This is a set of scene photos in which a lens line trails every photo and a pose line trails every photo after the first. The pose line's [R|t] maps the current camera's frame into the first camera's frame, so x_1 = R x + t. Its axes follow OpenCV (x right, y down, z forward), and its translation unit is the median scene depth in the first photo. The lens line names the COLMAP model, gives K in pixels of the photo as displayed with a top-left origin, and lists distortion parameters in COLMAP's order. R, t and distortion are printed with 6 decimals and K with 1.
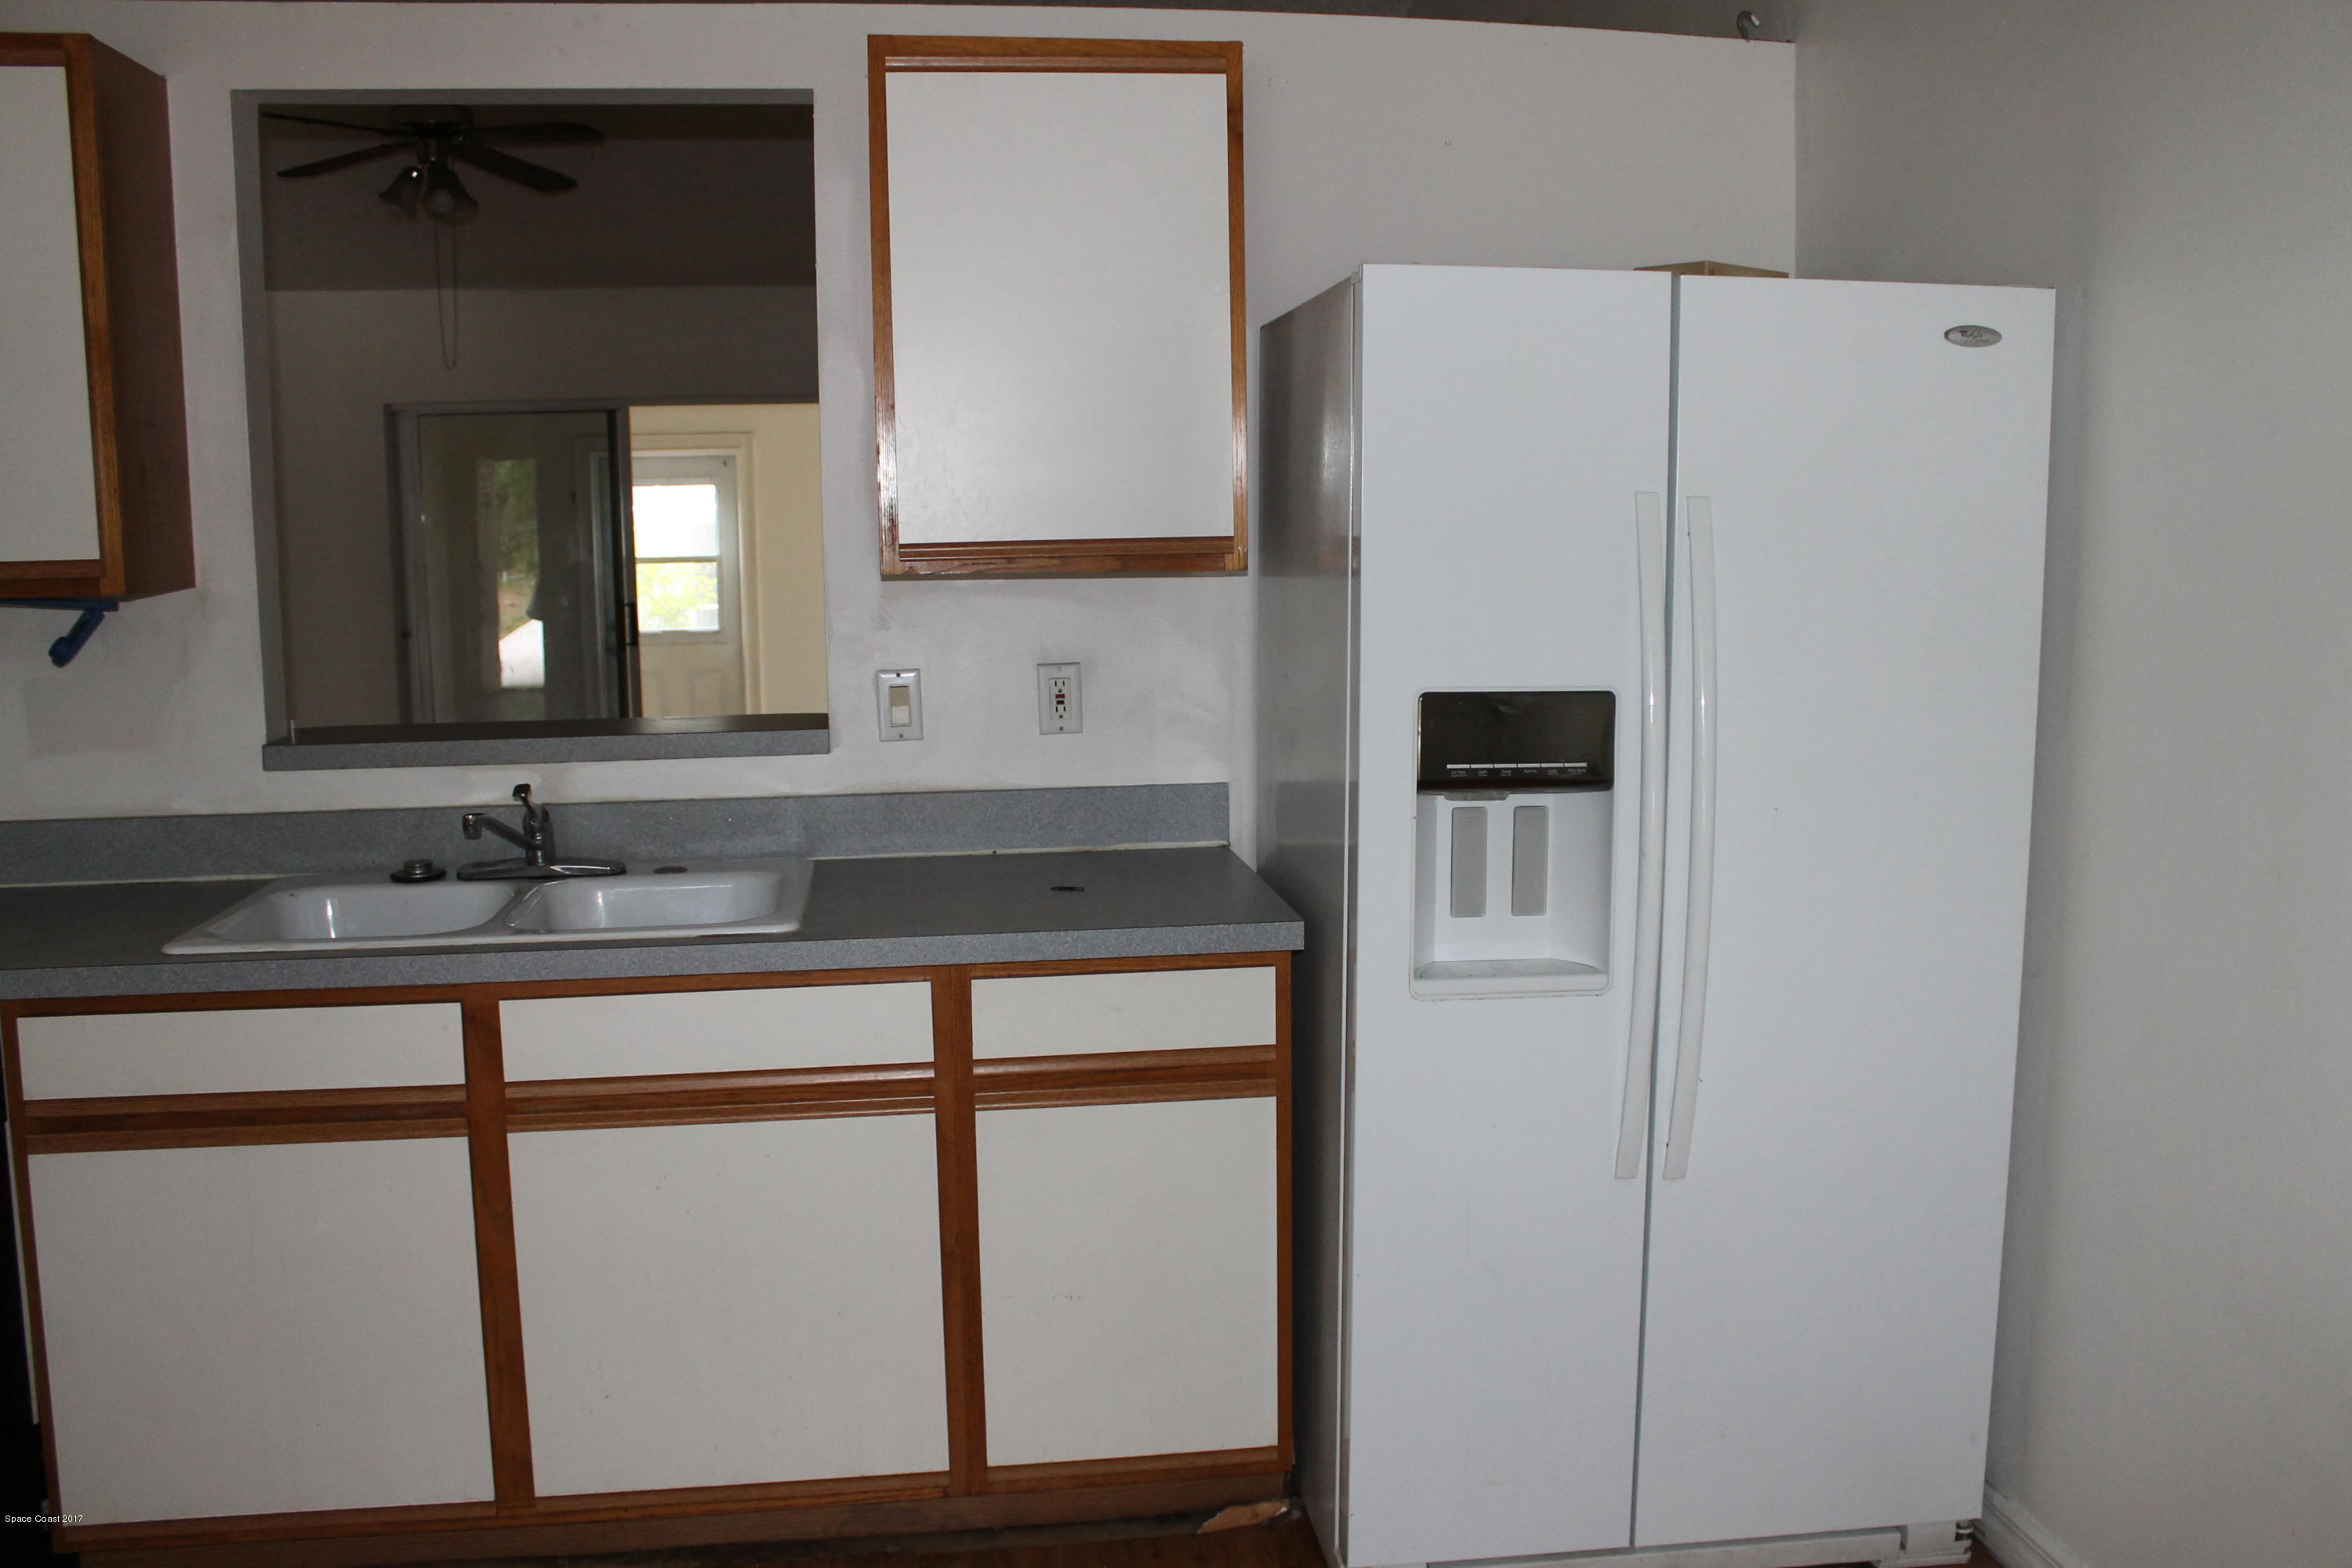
lens RADIAL K [[2048.9, 0, 1195.0], [0, 2048.9, 774.7], [0, 0, 1]] dist [-0.160660, 0.151229]
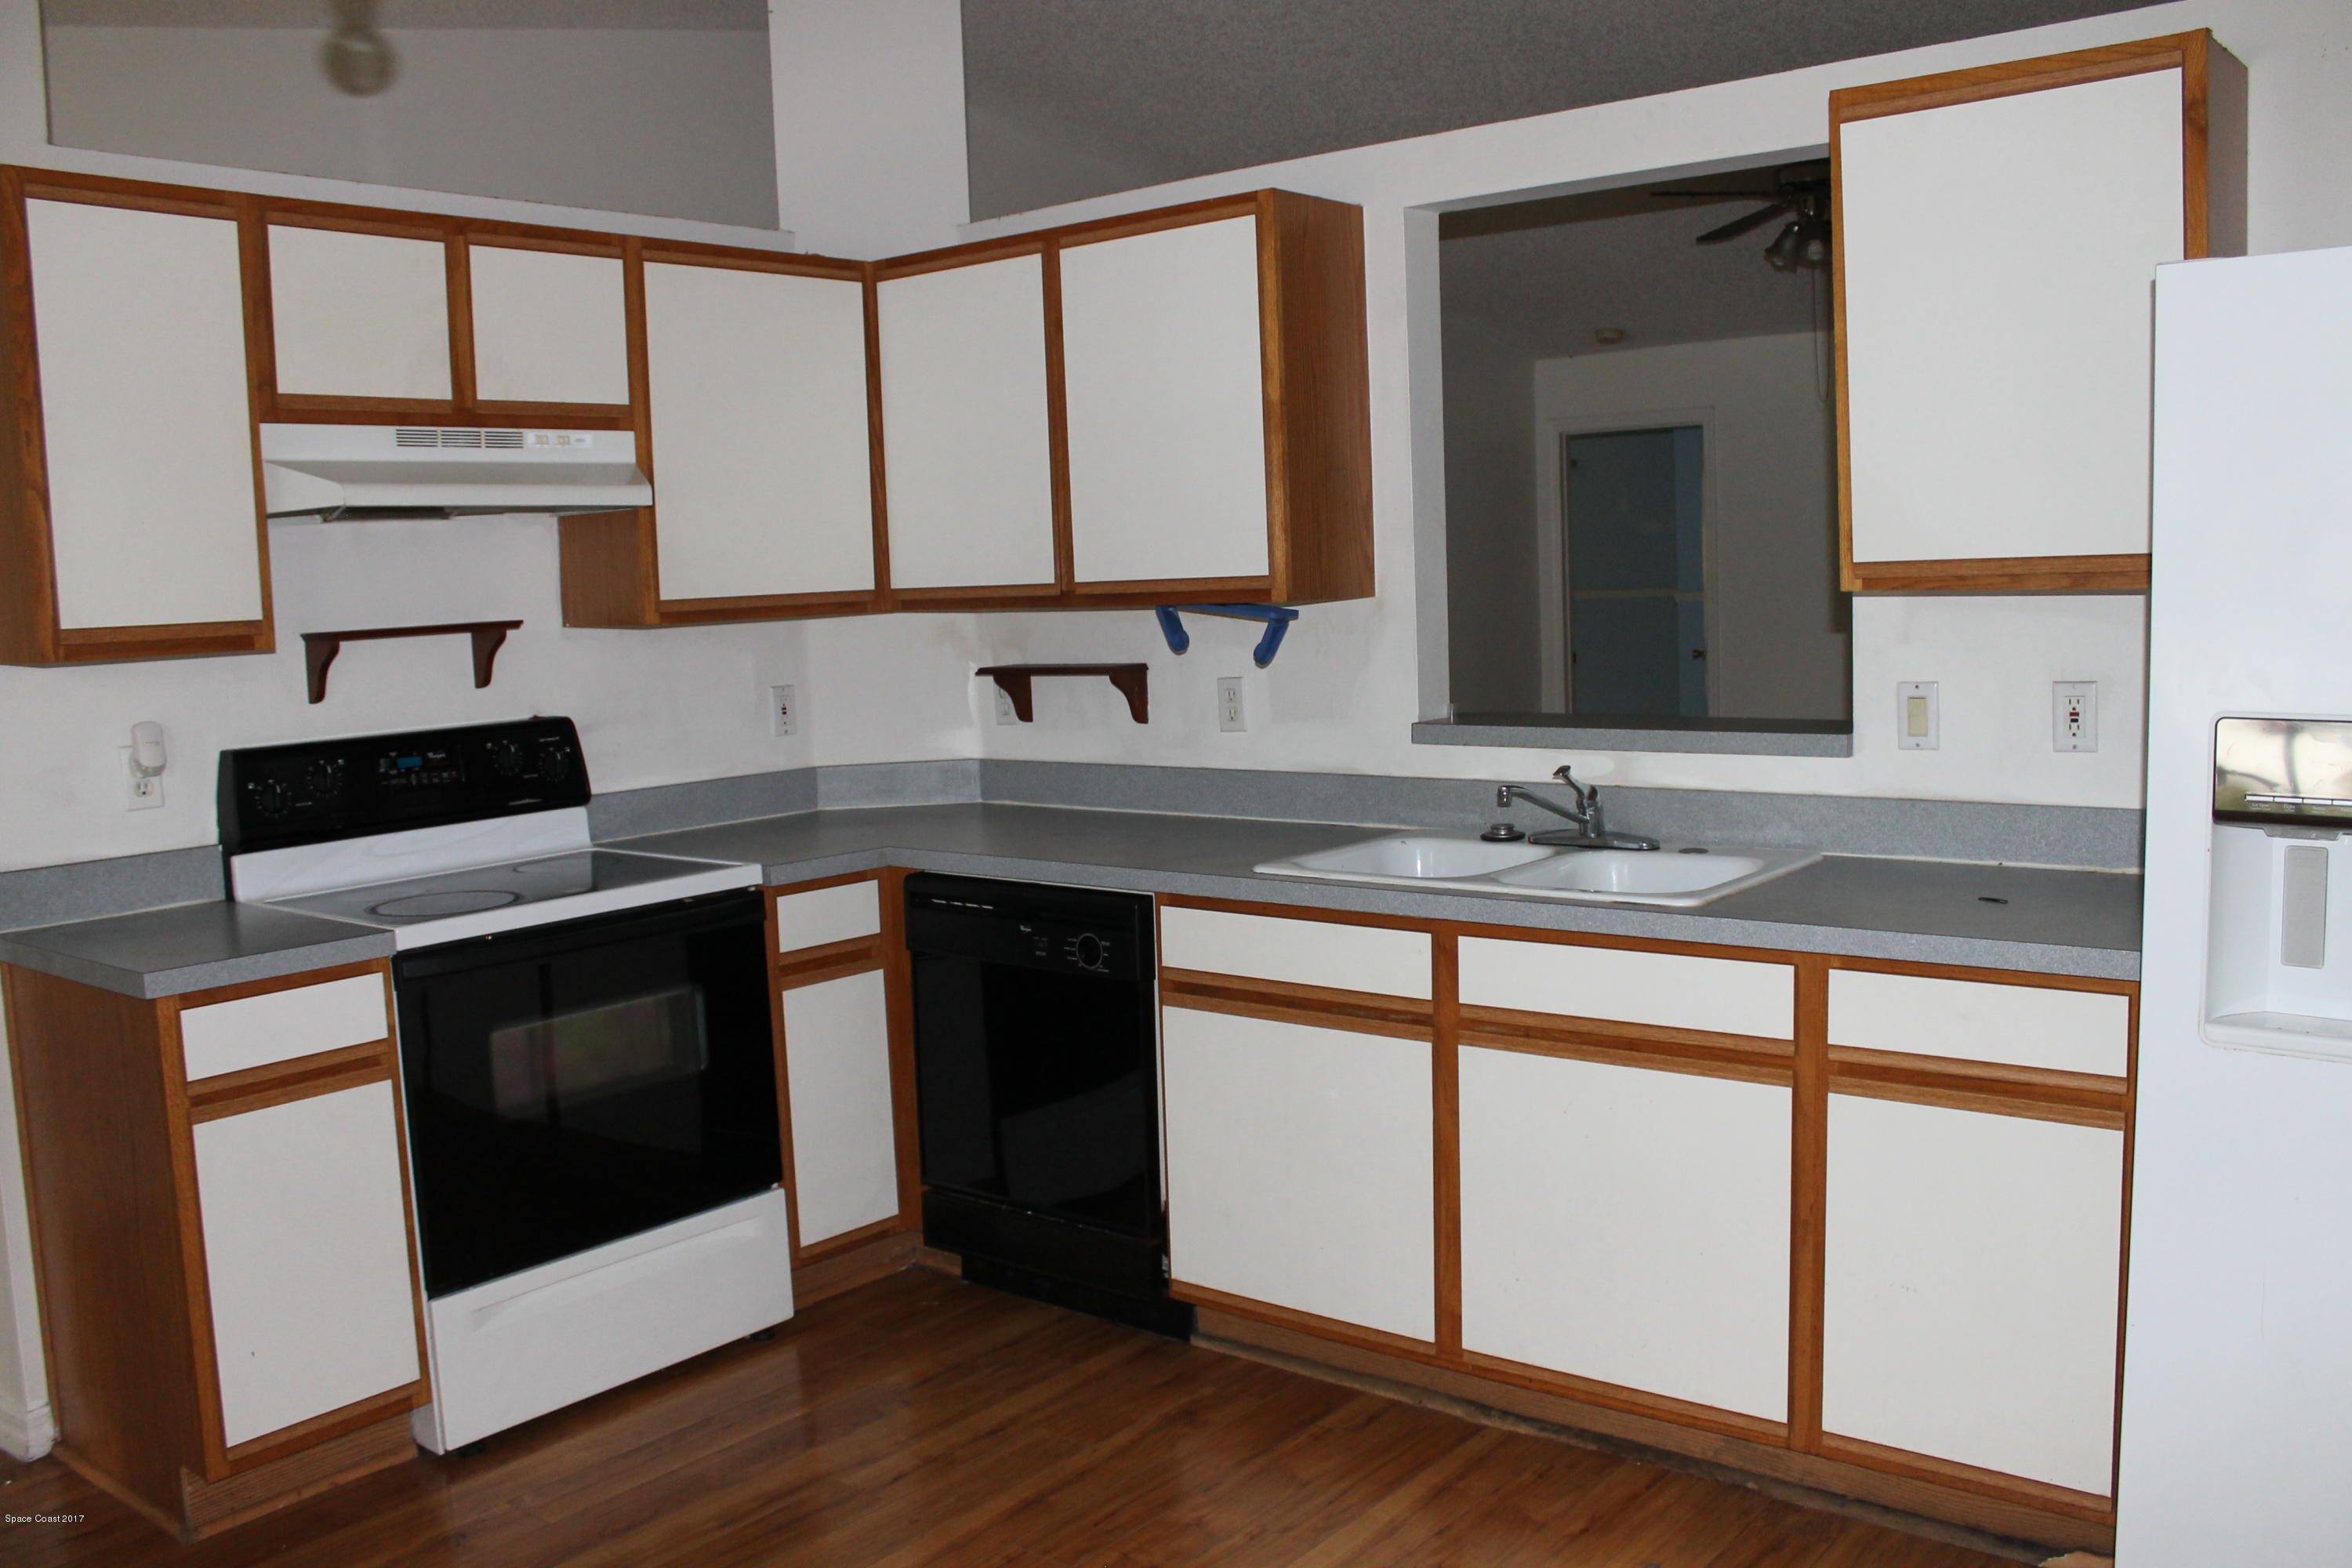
lens RADIAL K [[1973.8, 0, 1181.5], [0, 1973.8, 771.7], [0, 0, 1]] dist [-0.168373, 0.147859]
pose [[0.680311, 0.062383, -0.730263, 0.360313], [-0.066518, 0.997514, 0.023244, -0.003495], [0.729898, 0.032763, 0.682770, 0.049848]]
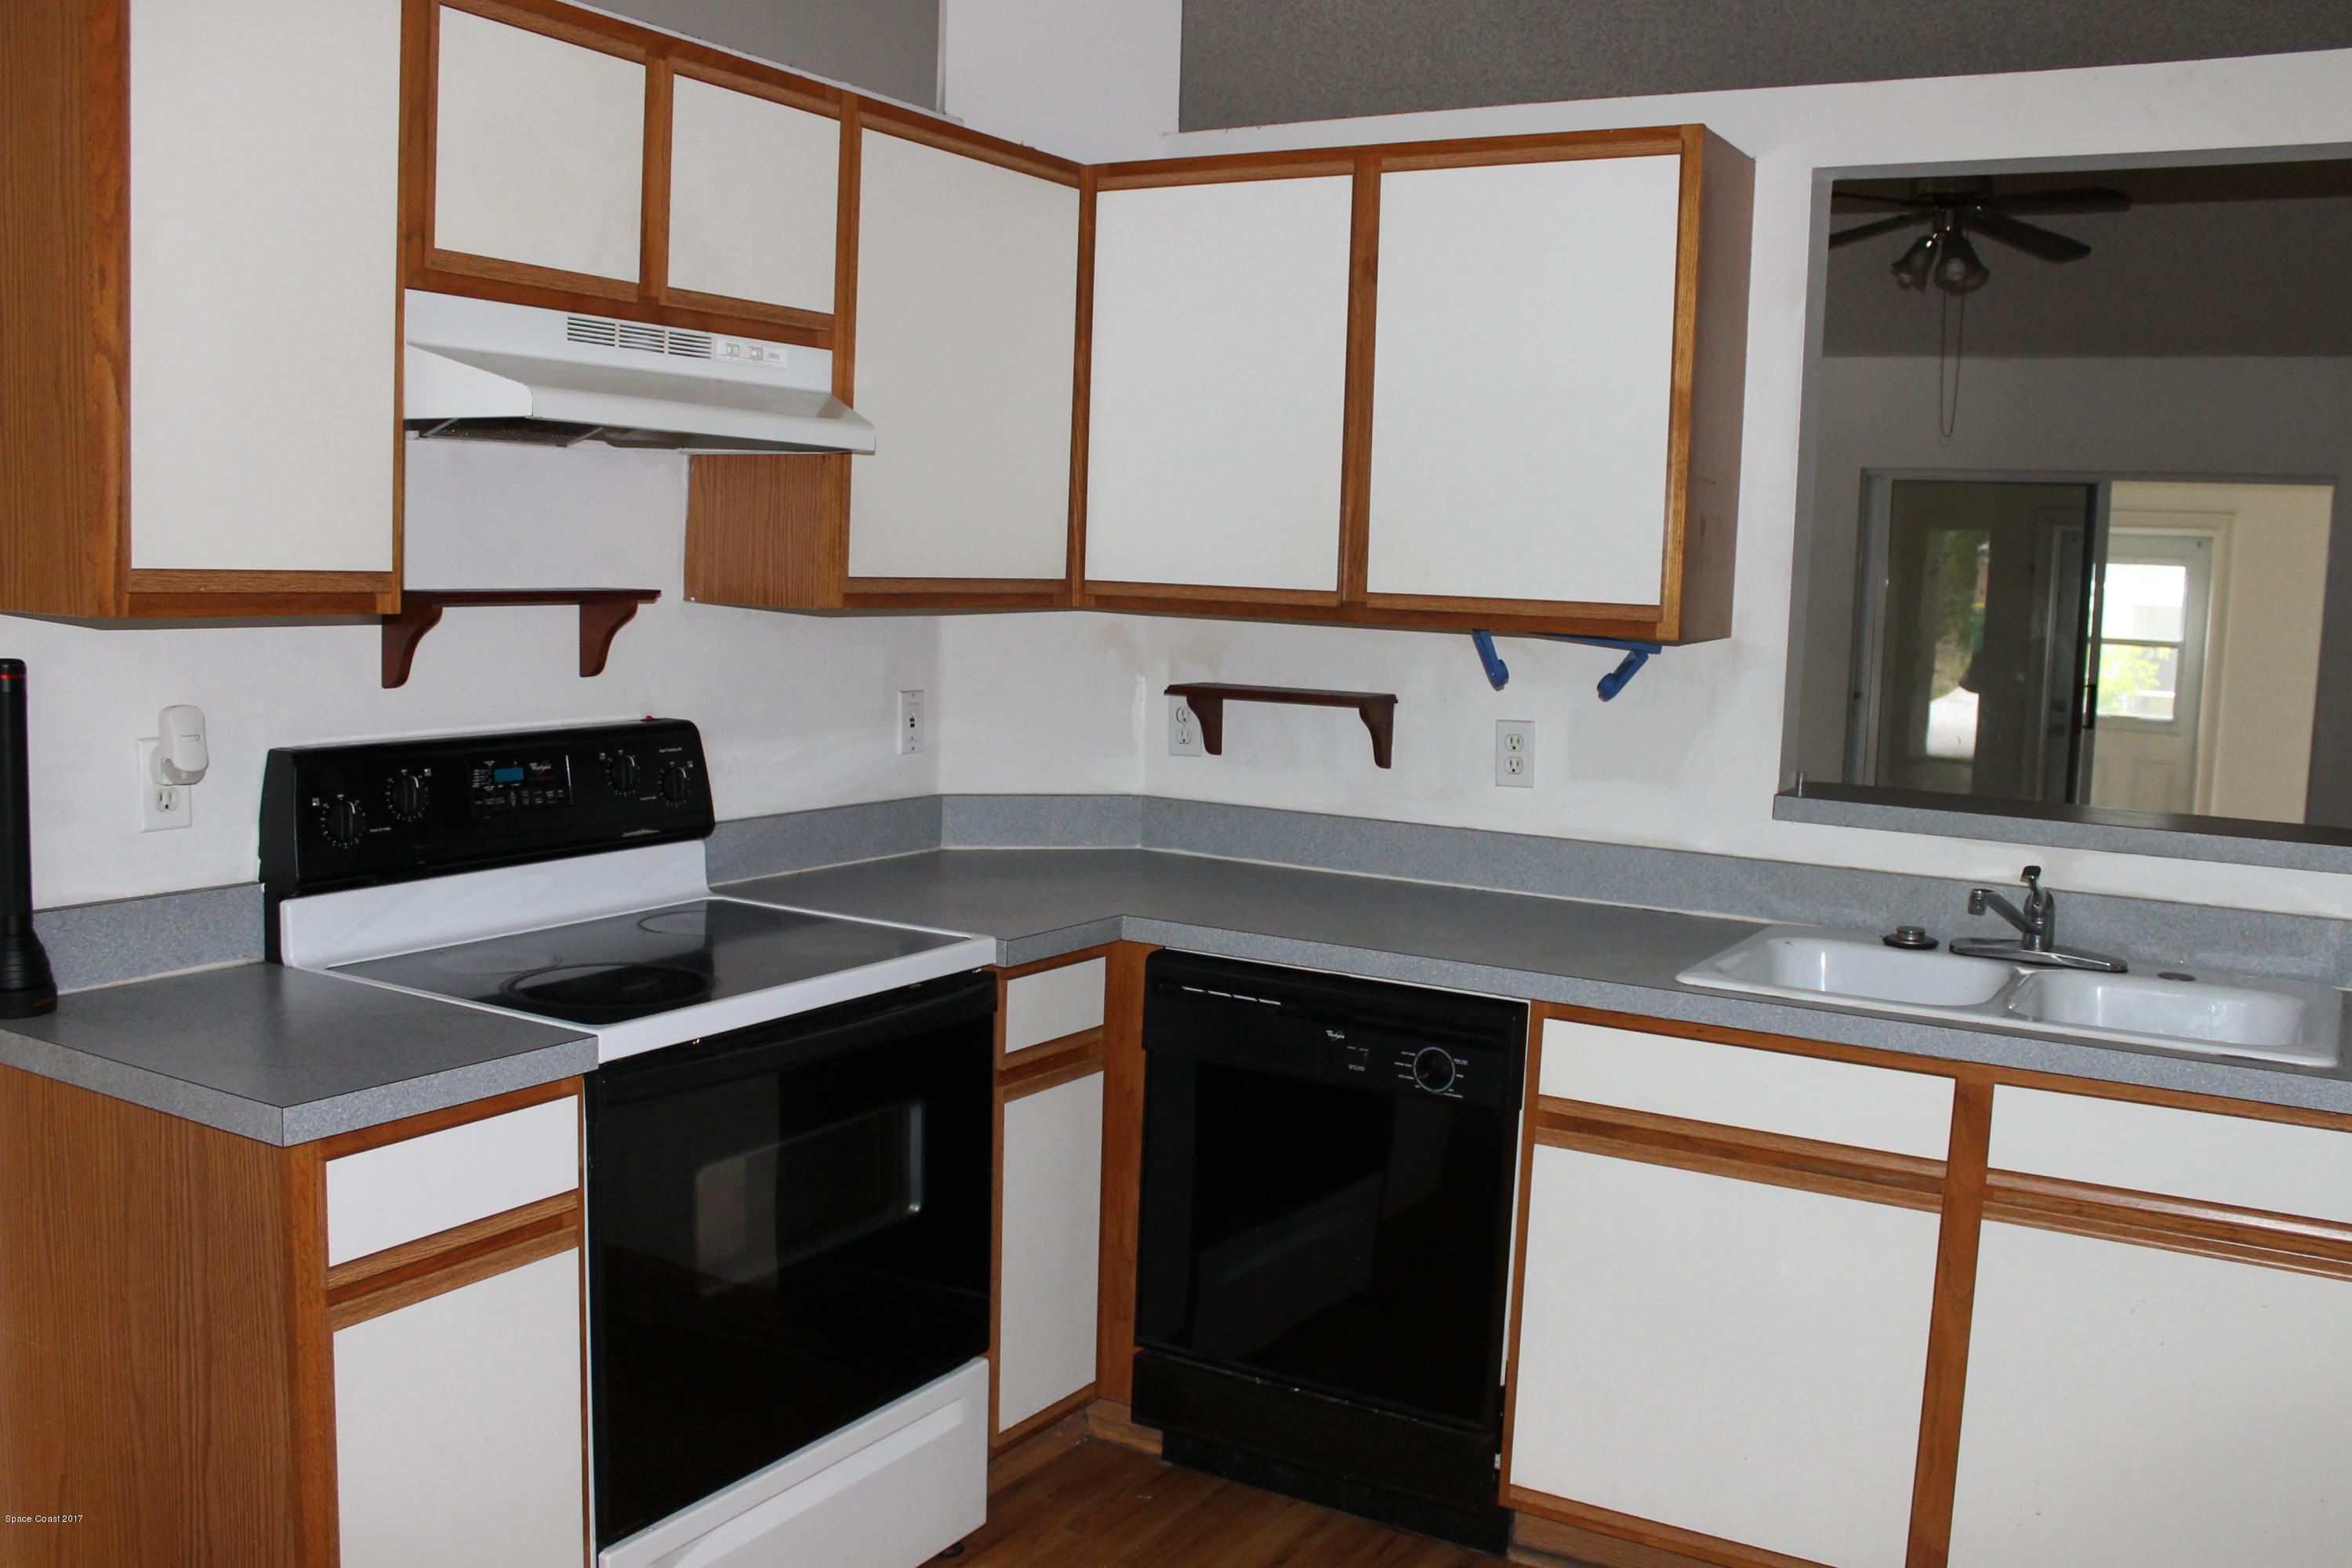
lens RADIAL K [[2048.9, 0, 1195.0], [0, 2048.9, 774.7], [0, 0, 1]] dist [-0.160660, 0.151229]
pose [[0.778282, 0.105962, -0.618909, -0.055897], [-0.125817, 0.991985, 0.011621, 0.000701], [0.615180, 0.068825, 0.785377, -0.011863]]
